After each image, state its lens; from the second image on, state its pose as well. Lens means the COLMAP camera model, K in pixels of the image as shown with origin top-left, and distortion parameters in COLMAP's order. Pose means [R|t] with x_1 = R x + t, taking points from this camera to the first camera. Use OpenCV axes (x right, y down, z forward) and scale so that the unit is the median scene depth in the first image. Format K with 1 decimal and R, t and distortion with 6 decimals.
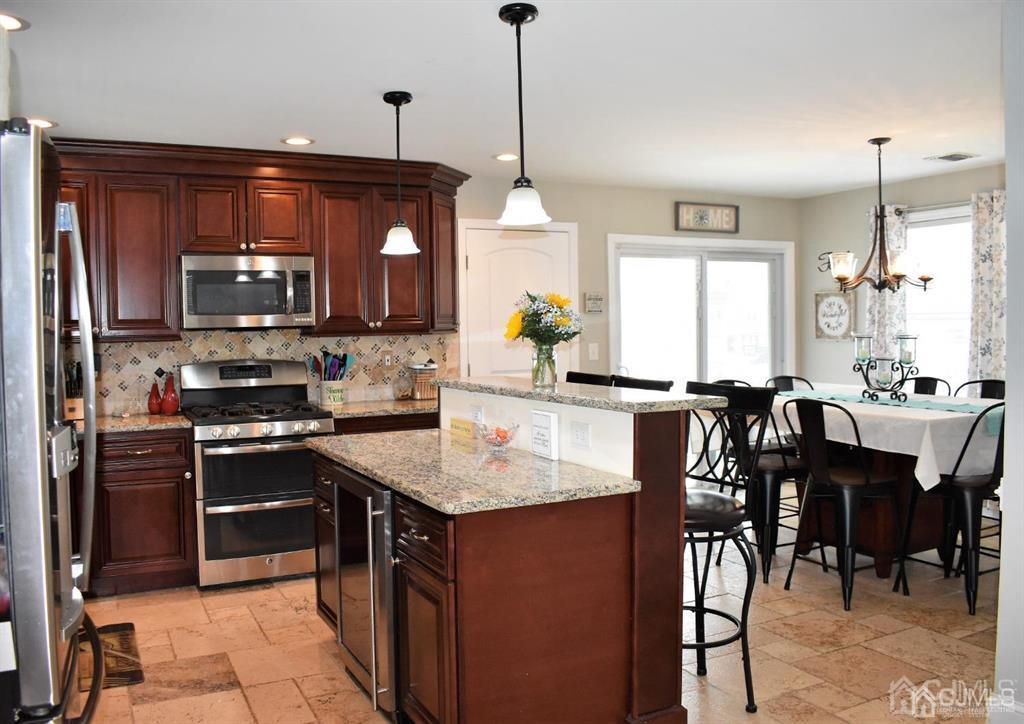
lens RADIAL K [[851.9, 0, 481.7], [0, 851.9, 360.7], [0, 0, 1]] dist [-0.090961, 0.006758]
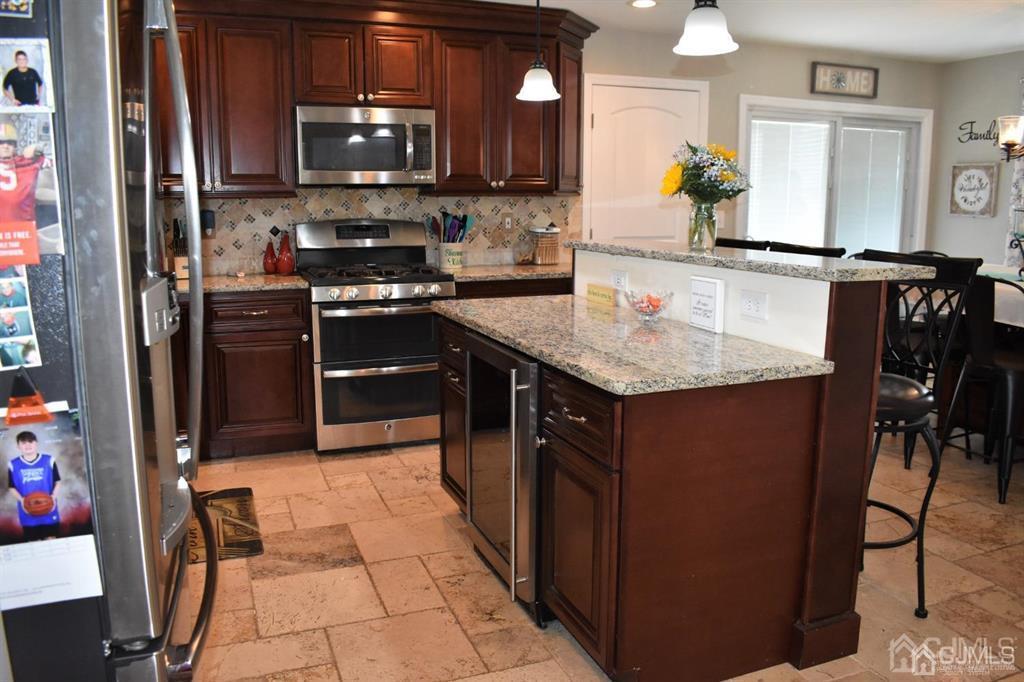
lens RADIAL K [[798.9, 0, 512.0], [0, 798.9, 341.0], [0, 0, 1]] dist [-0.092117, 0.009136]
pose [[0.997105, 0.029397, -0.070124, -0.049020], [-0.019718, 0.990659, 0.134928, 0.012526], [0.073435, -0.133155, 0.988371, 0.117776]]
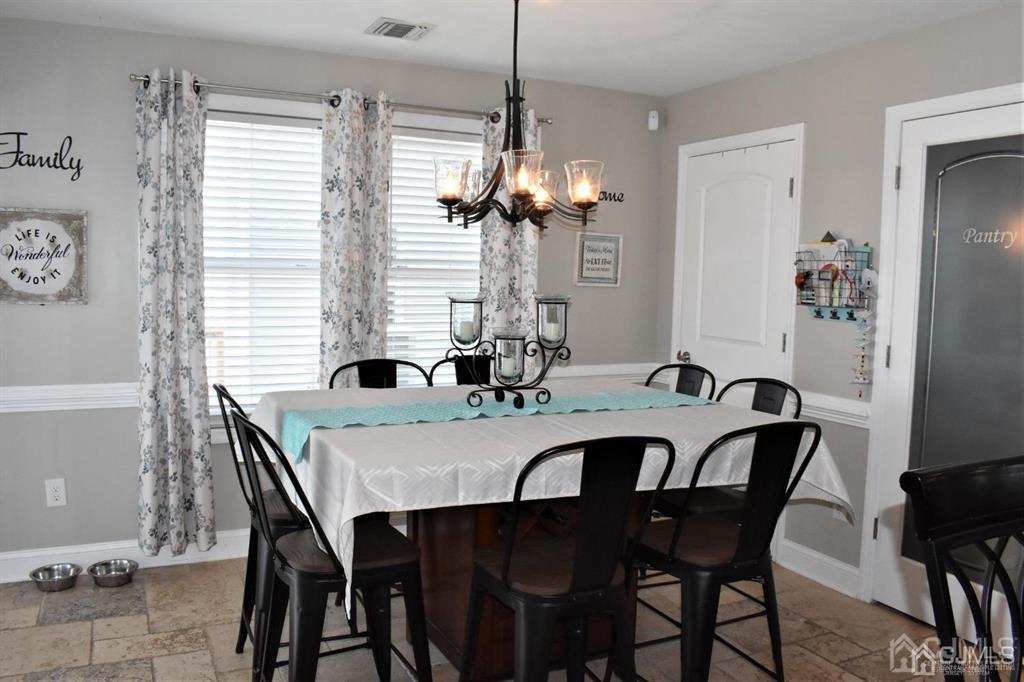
lens RADIAL K [[847.1, 0, 525.9], [0, 847.1, 339.6], [0, 0, 1]] dist [-0.088788, 0.004166]
pose [[-0.011942, -0.062709, 0.997960, -0.144708], [0.020547, 0.997805, 0.062945, -0.042058], [-0.999718, 0.021257, -0.010627, 1.060075]]
